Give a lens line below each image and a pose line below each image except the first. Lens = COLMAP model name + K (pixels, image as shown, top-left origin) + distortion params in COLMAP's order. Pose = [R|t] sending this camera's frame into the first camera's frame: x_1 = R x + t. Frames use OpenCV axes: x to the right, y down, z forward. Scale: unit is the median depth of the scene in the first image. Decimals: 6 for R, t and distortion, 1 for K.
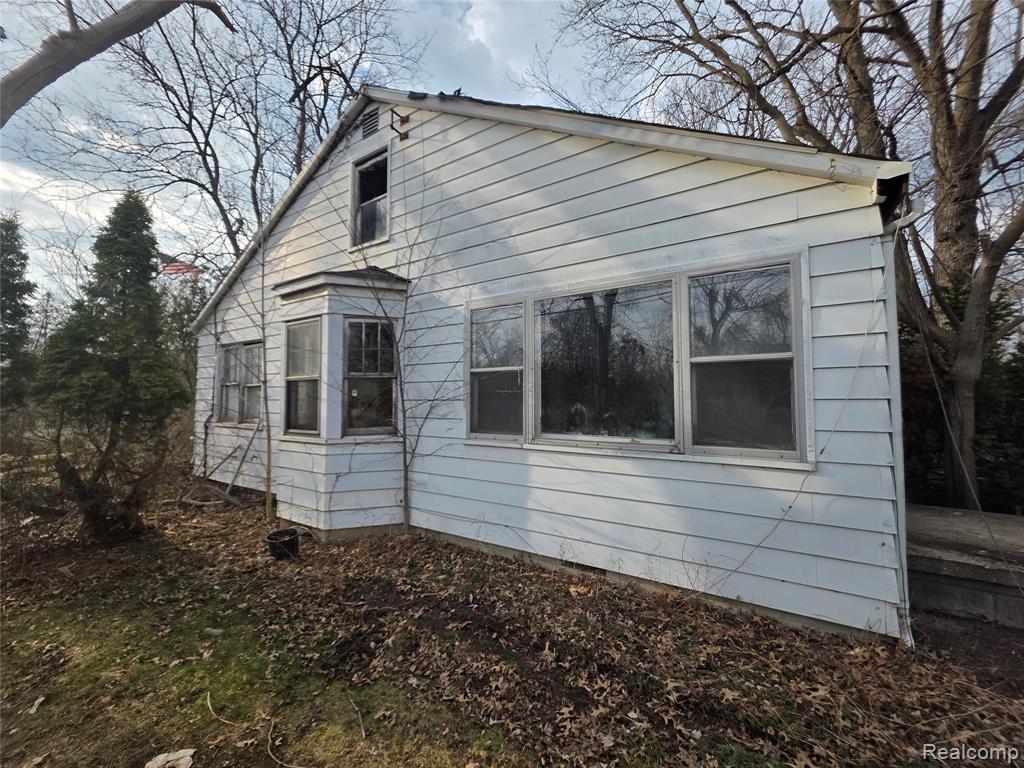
lens RADIAL K [[406.7, 0, 512.0], [0, 406.7, 384.0], [0, 0, 1]] dist [0.001110, 0.000047]
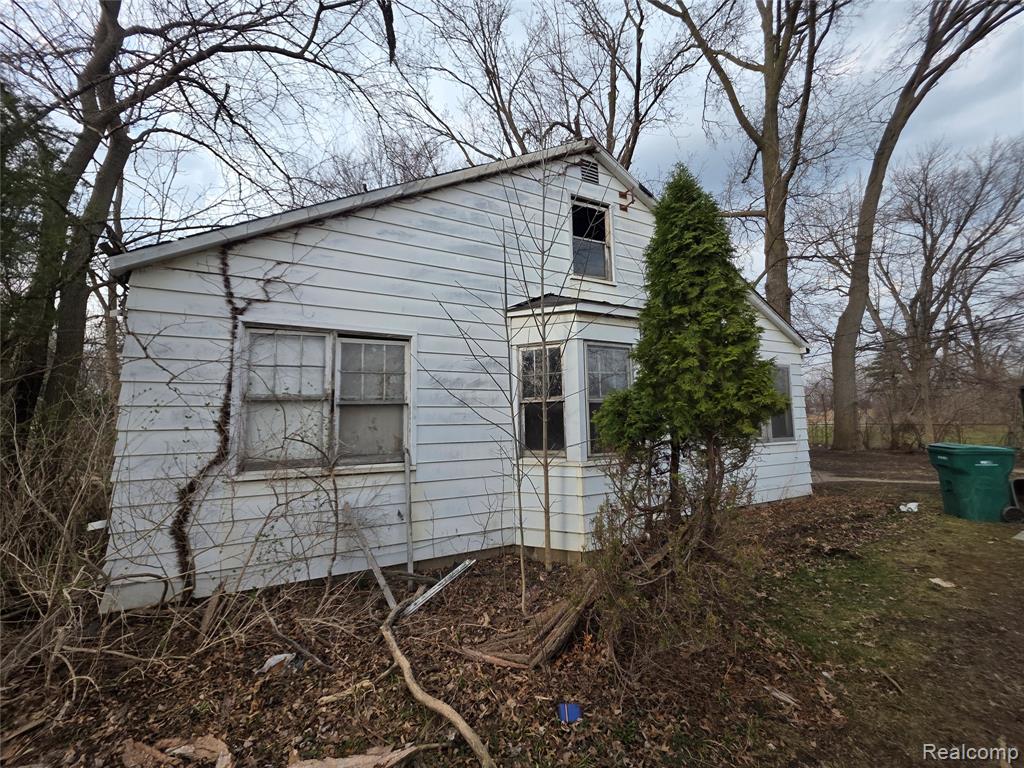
lens RADIAL K [[408.6, 0, 512.0], [0, 408.6, 384.0], [0, 0, 1]] dist [-0.001138, -0.000062]
pose [[0.507814, 0.082524, 0.857505, -1.320655], [-0.015001, 0.996097, -0.086979, 0.030639], [-0.861336, 0.031306, 0.507070, 0.619910]]
